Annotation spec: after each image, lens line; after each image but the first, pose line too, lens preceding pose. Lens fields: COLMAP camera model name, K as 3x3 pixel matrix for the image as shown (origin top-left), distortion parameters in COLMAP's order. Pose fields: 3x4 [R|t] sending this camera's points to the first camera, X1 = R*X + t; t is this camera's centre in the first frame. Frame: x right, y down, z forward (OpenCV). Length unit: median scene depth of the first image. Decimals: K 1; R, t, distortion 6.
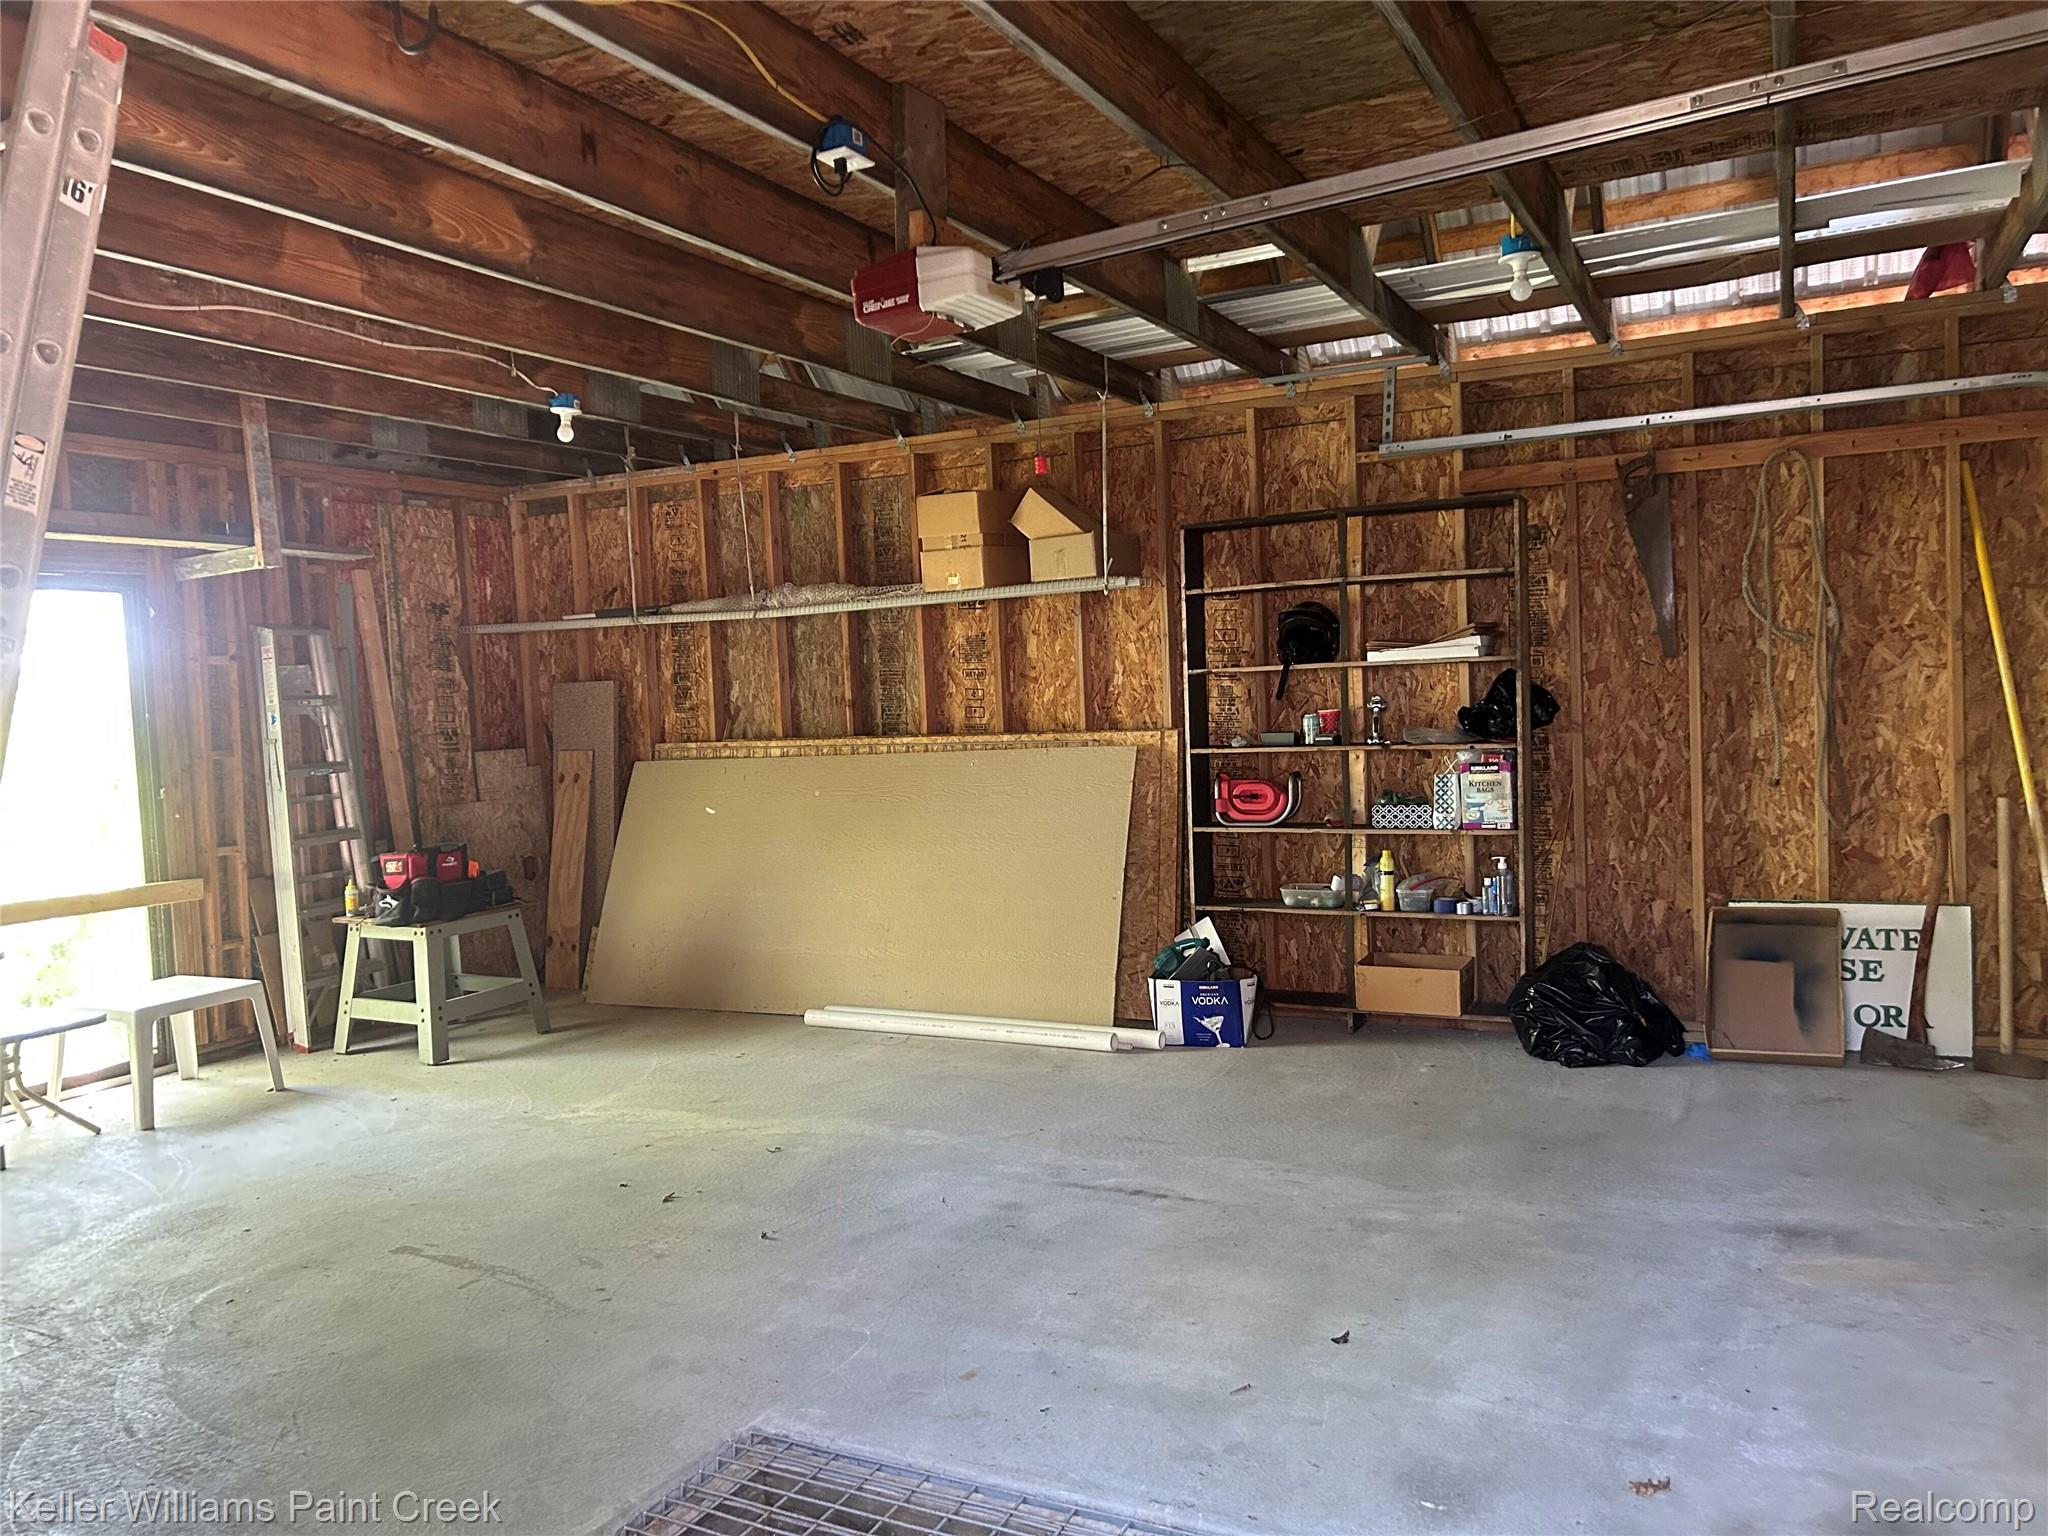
lens RADIAL K [[1550.2, 0, 1024.0], [0, 1550.2, 768.0], [0, 0, 1]] dist [0.066678, -0.092410]
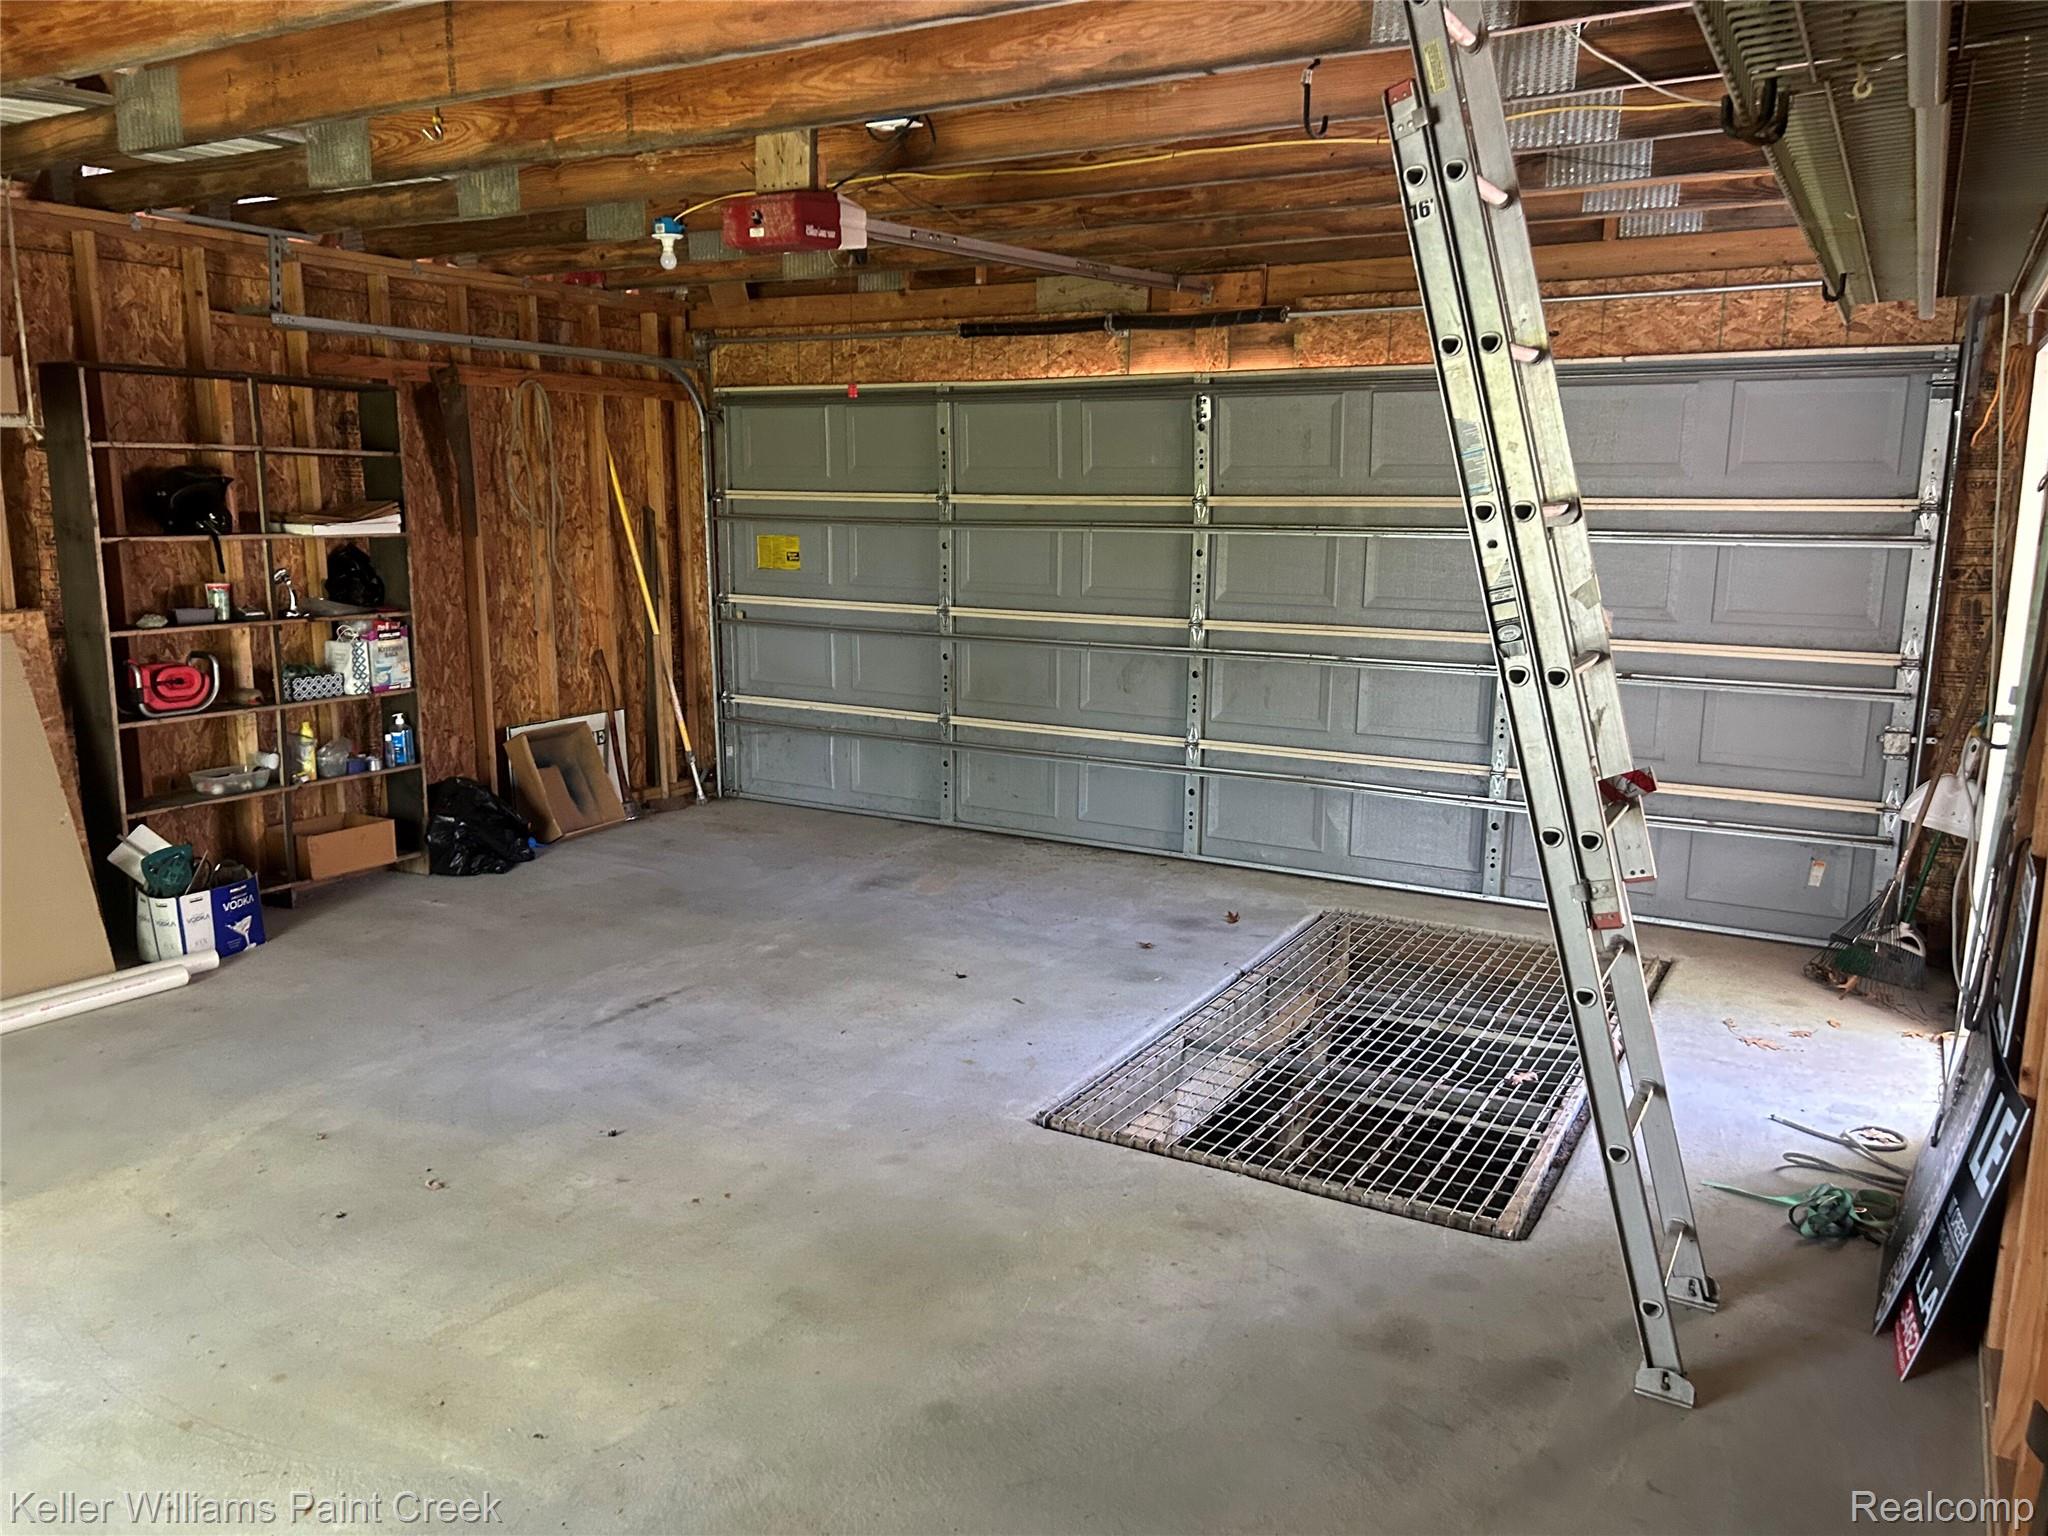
lens RADIAL K [[1550.2, 0, 1024.0], [0, 1550.2, 768.0], [0, 0, 1]] dist [0.066678, -0.092410]
pose [[0.041361, -0.131785, 0.990415, -0.959116], [0.044943, 0.990505, 0.129920, -0.036409], [-0.998133, 0.039139, 0.046891, 0.607154]]
